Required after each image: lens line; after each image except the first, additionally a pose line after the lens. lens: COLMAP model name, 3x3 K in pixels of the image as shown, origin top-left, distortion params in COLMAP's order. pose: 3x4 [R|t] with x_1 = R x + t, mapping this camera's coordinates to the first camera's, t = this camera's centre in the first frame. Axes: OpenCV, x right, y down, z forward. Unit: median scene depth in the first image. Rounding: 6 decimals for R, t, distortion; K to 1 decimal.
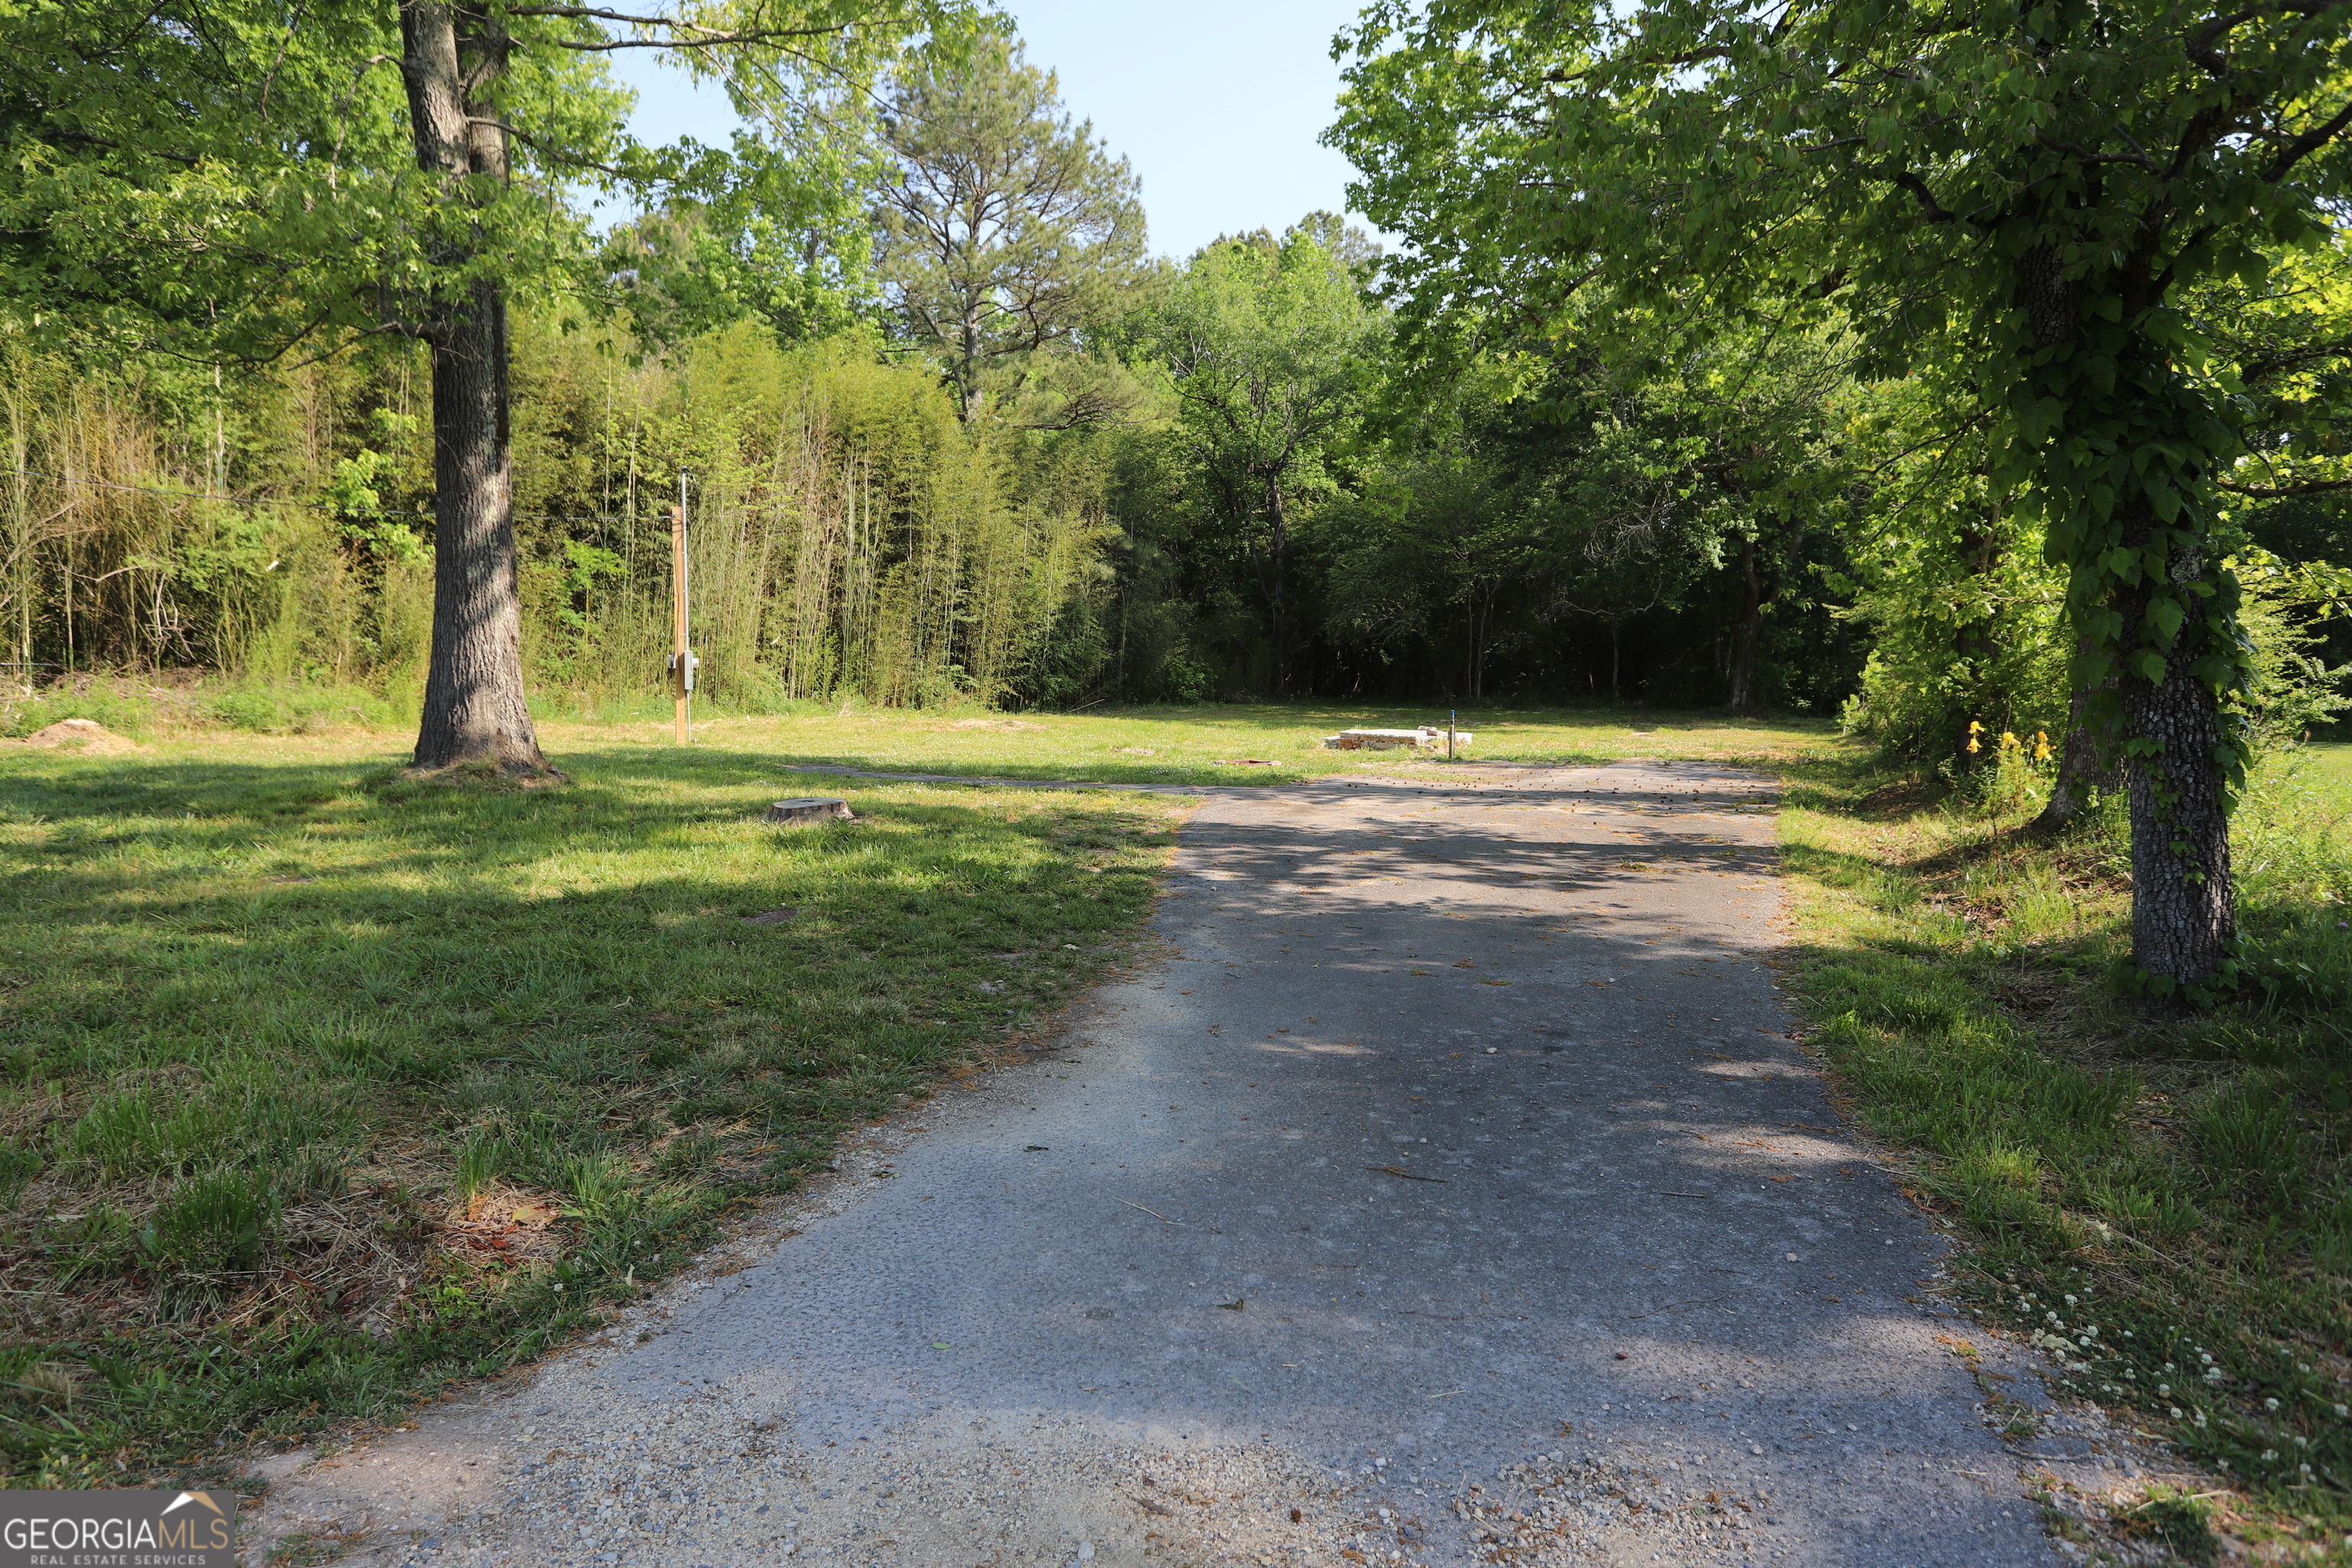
lens RADIAL K [[1570.7, 0, 1176.0], [0, 1570.7, 784.0], [0, 0, 1]] dist [-0.001254, 0.000351]
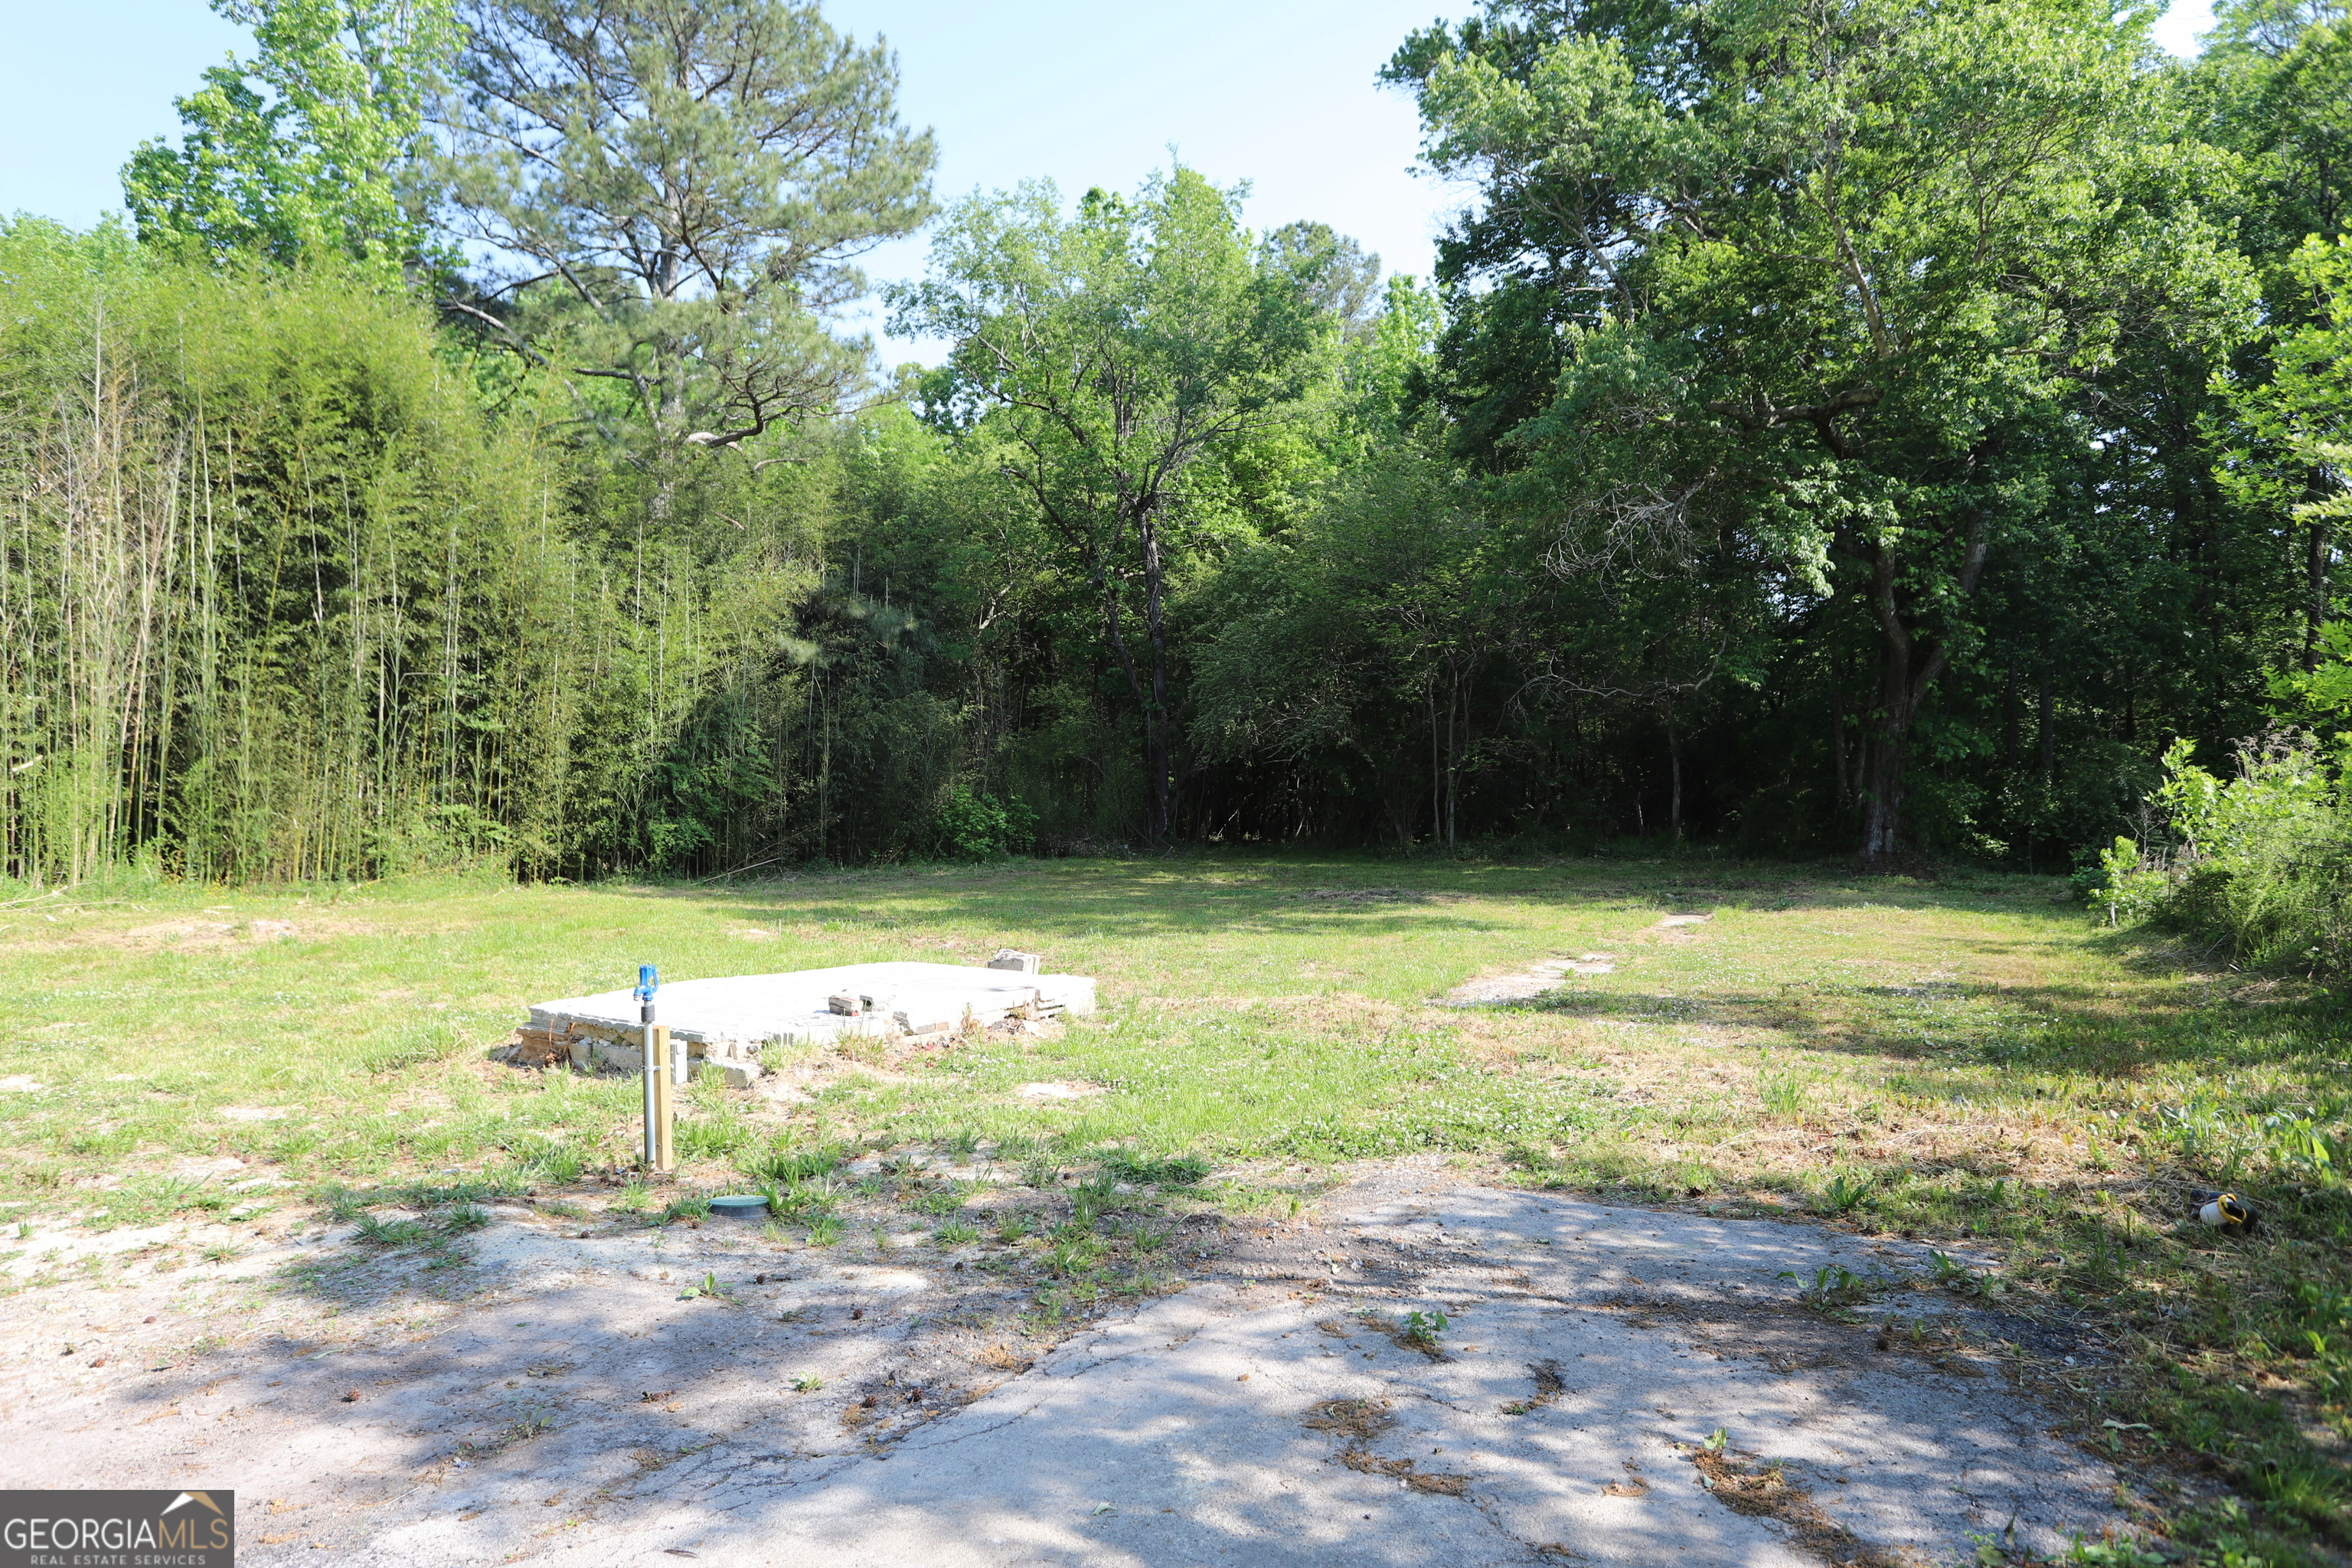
lens RADIAL K [[1570.7, 0, 1176.0], [0, 1570.7, 784.0], [0, 0, 1]] dist [-0.001254, 0.000351]
pose [[0.995958, -0.018215, -0.087955, 0.163833], [0.010242, 0.995866, -0.090261, -0.028631], [0.089235, 0.088995, 0.992027, 0.438695]]
